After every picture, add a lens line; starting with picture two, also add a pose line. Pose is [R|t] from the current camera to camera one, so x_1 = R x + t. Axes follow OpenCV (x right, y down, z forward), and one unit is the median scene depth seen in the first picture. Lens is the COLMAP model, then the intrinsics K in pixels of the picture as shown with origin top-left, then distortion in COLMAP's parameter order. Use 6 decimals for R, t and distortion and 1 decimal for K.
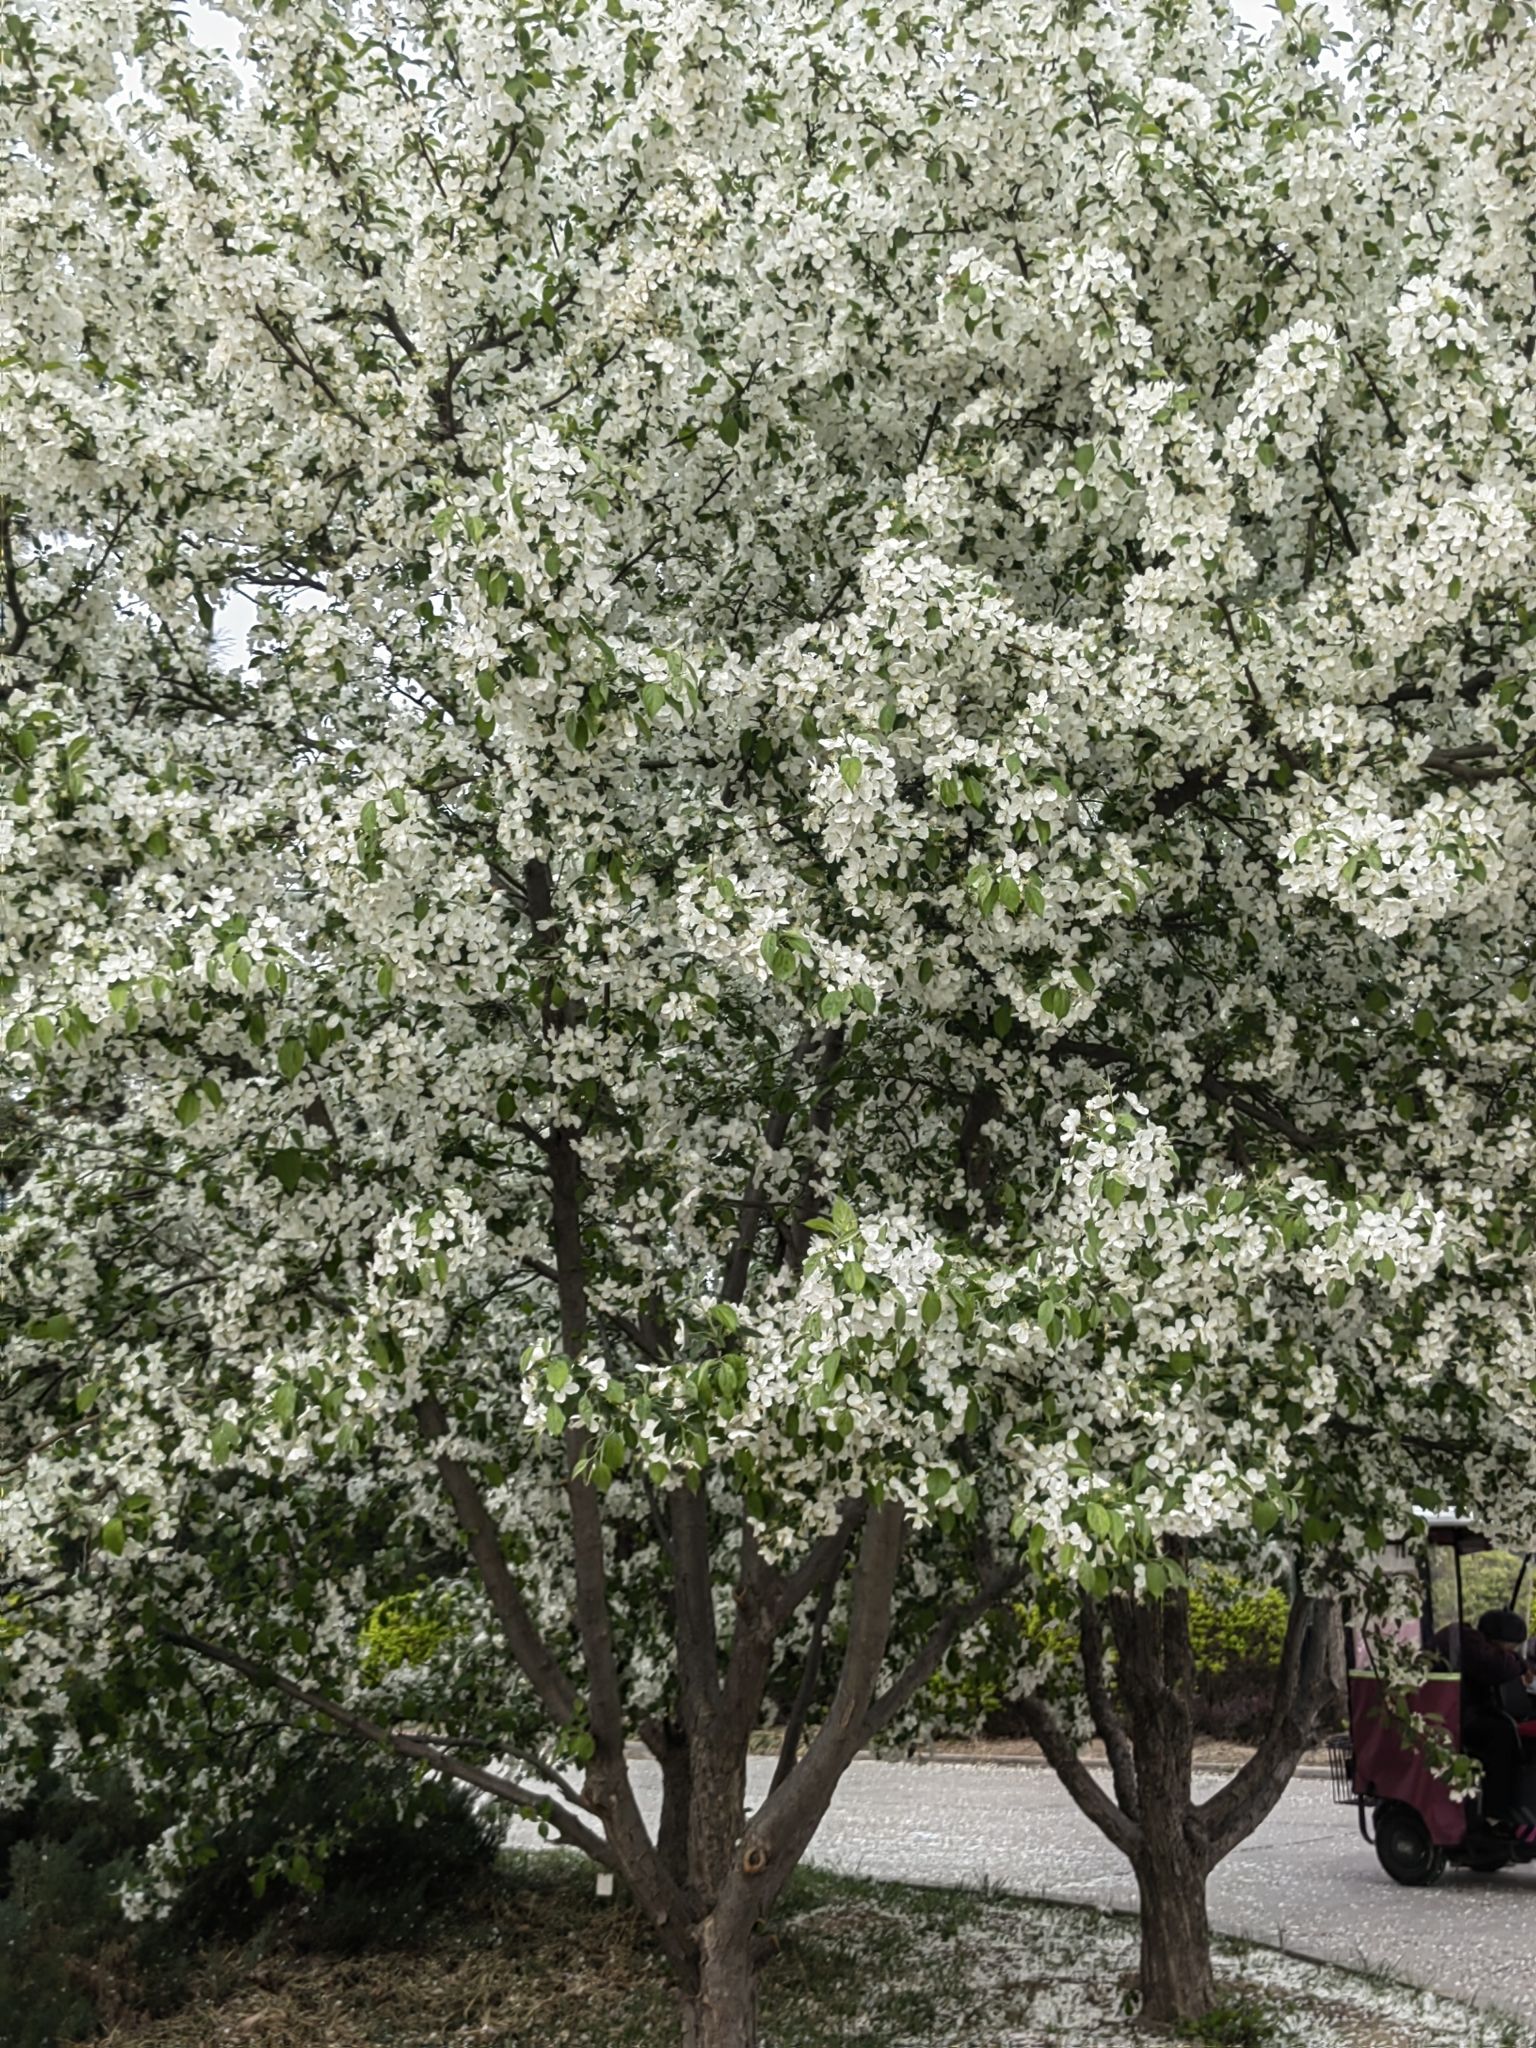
lens RADIAL K [[2617.3, 0, 769.2], [0, 2617.3, 1023.6], [0, 0, 1]] dist [0.012239, 0.000000]
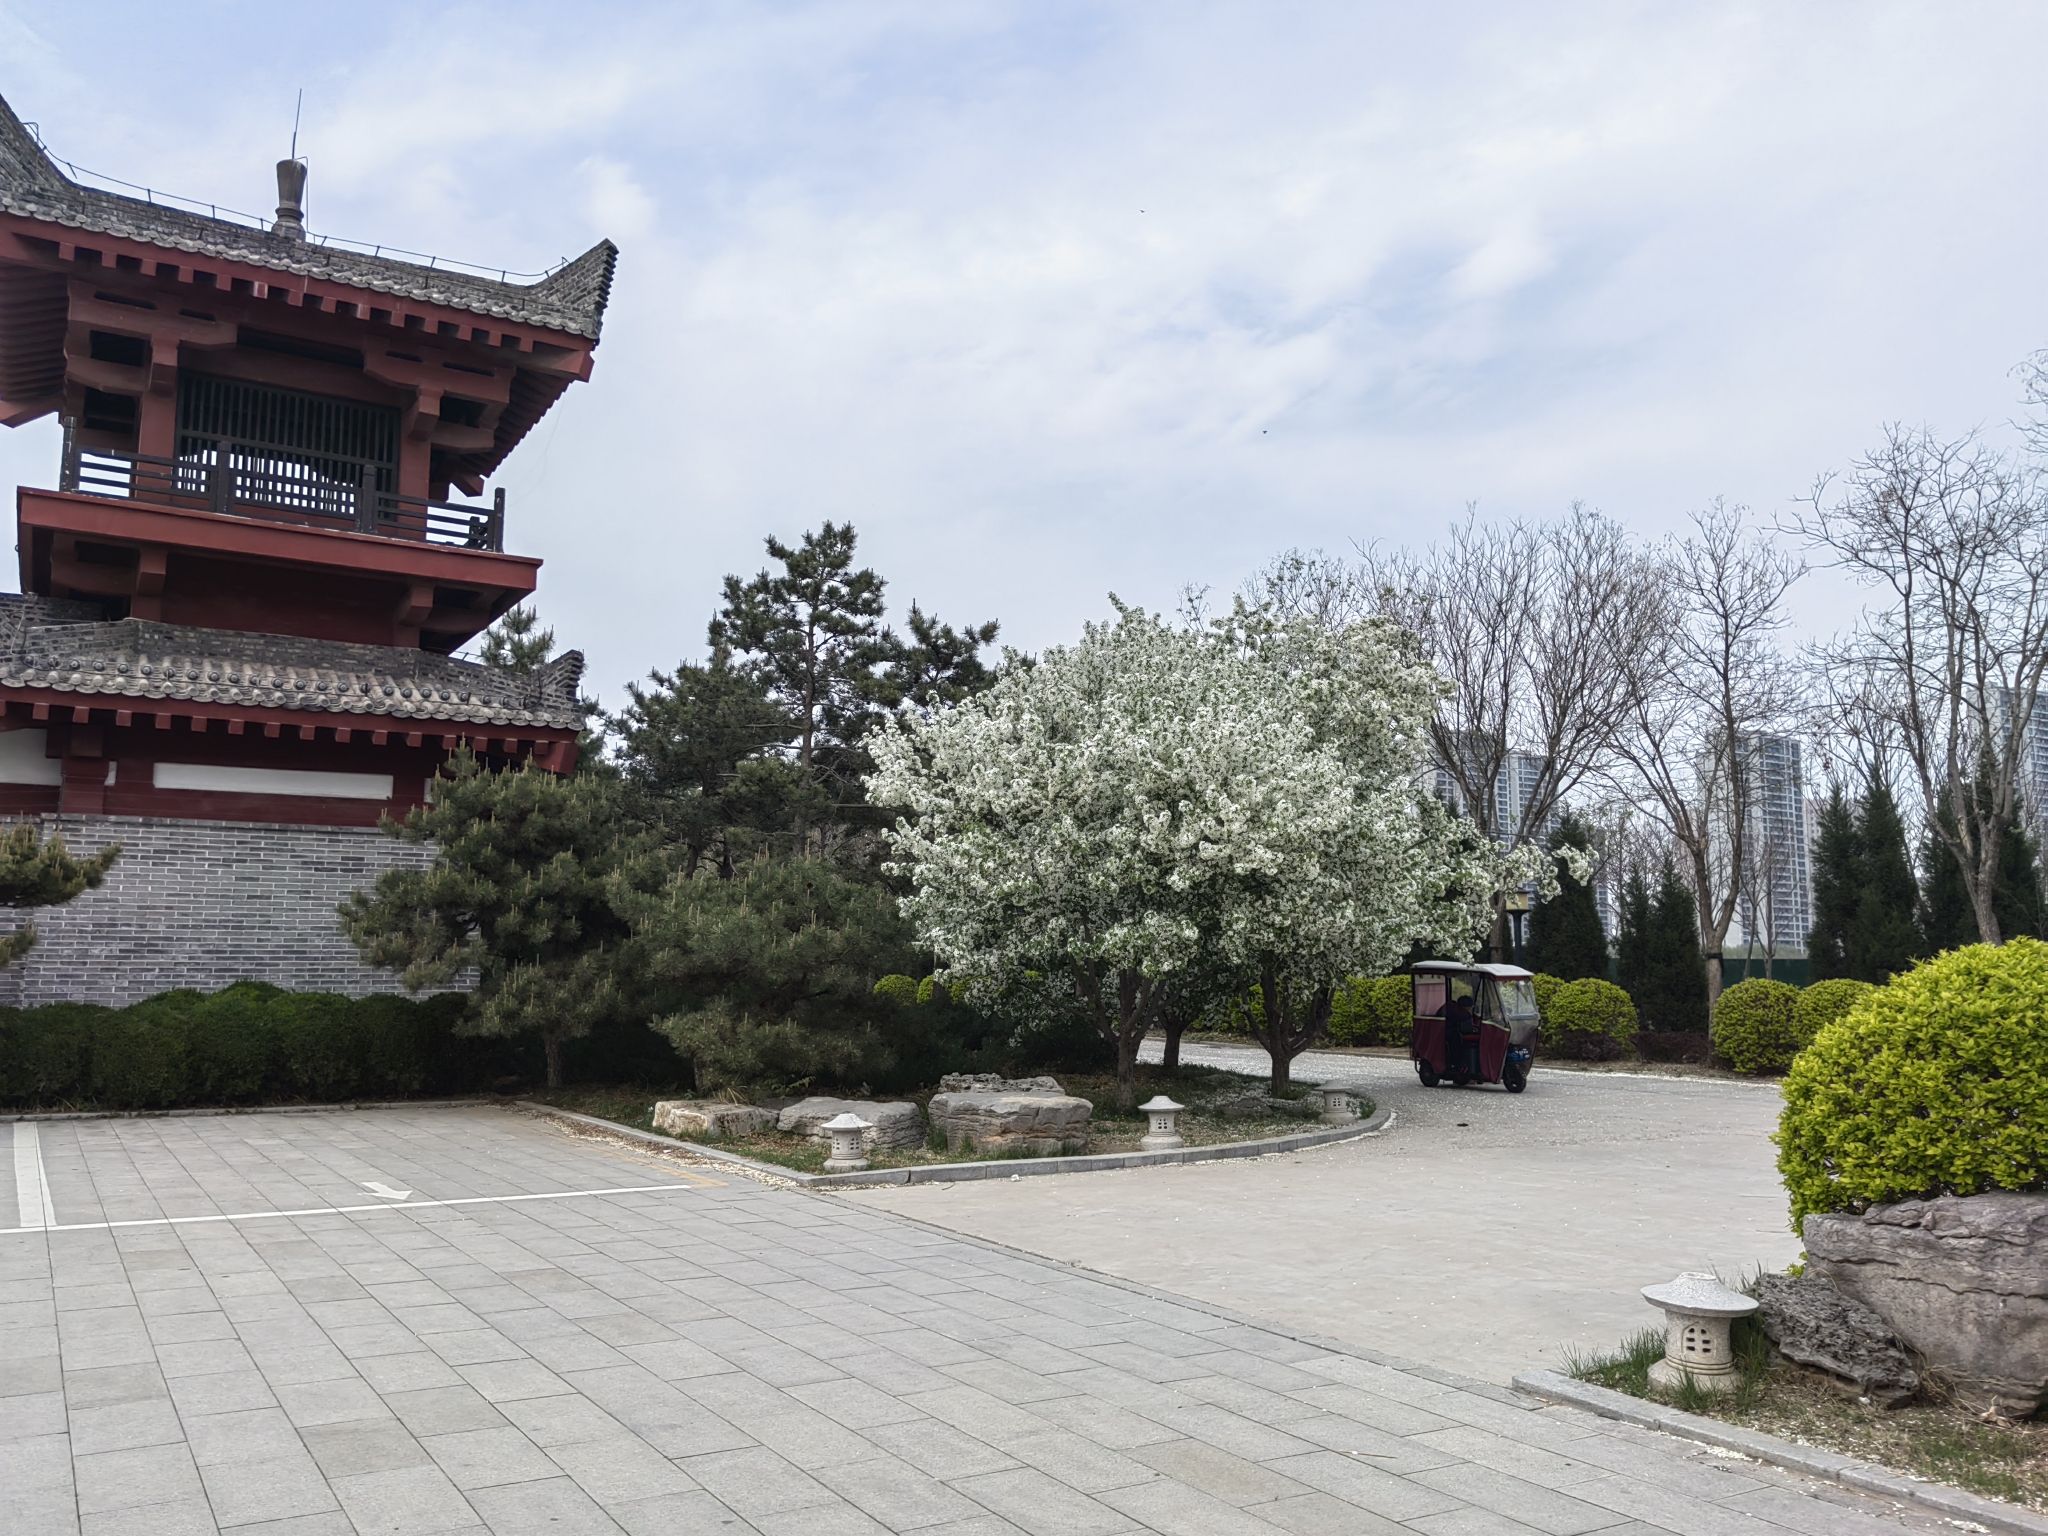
lens RADIAL K [[1617.1, 0, 1023.0], [0, 1617.1, 768.3], [0, 0, 1]] dist [-0.002187, -0.000536]
pose [[0.978238, -0.008279, -0.207320, 0.599621], [0.028905, 0.994898, 0.096657, -0.661646], [0.205463, -0.100546, 0.973486, -2.761104]]
